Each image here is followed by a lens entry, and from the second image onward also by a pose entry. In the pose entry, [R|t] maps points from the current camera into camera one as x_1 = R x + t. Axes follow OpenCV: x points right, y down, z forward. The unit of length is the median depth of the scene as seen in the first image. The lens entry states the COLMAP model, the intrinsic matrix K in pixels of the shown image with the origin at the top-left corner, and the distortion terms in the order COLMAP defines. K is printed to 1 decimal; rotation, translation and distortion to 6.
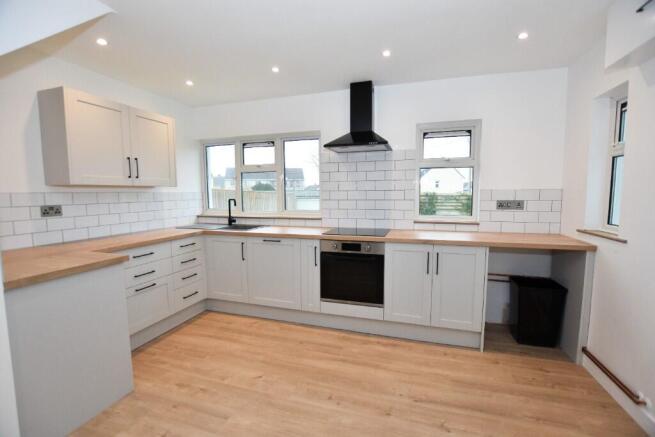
lens RADIAL K [[288.5, 0, 326.5], [0, 288.5, 219.5], [0, 0, 1]] dist [-0.023196, 0.001003]
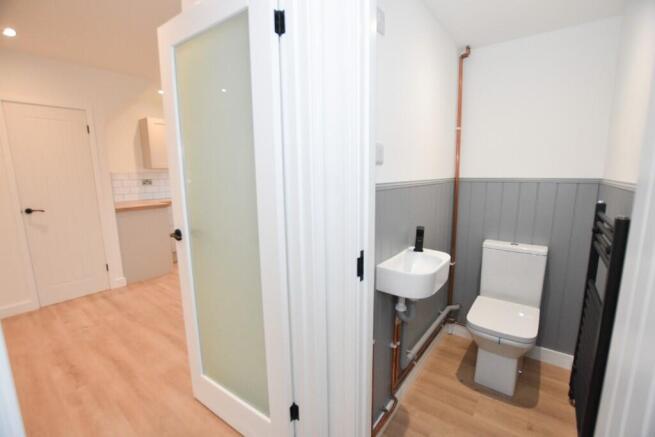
lens RADIAL K [[288.5, 0, 325.0], [0, 288.5, 220.4], [0, 0, 1]] dist [-0.023196, 0.001003]
pose [[0.938782, 0.052439, -0.340497, 0.681016], [-0.025627, 0.996239, 0.082773, 0.030068], [0.343557, -0.068980, 0.936595, -0.344136]]
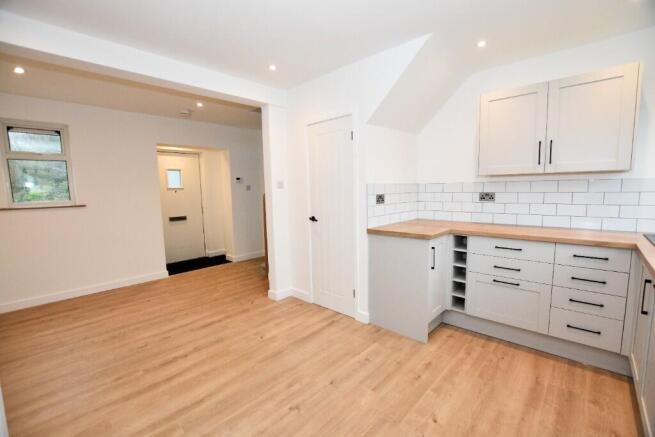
lens RADIAL K [[288.5, 0, 325.8], [0, 288.5, 220.7], [0, 0, 1]] dist [-0.023196, 0.001003]
pose [[-0.426720, 0.117784, -0.896681, 0.387298], [-0.058456, 0.985818, 0.157311, -0.067629], [0.902493, 0.119544, -0.413783, 0.726944]]
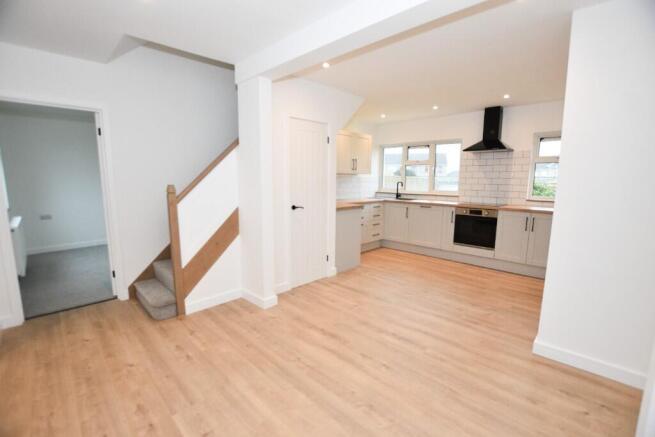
lens RADIAL K [[288.5, 0, 327.7], [0, 288.5, 220.0], [0, 0, 1]] dist [-0.023196, 0.001003]
pose [[0.894784, 0.076413, -0.439912, 0.048232], [-0.052428, 0.996412, 0.066440, 0.069586], [0.443410, -0.036386, 0.895580, -0.795615]]
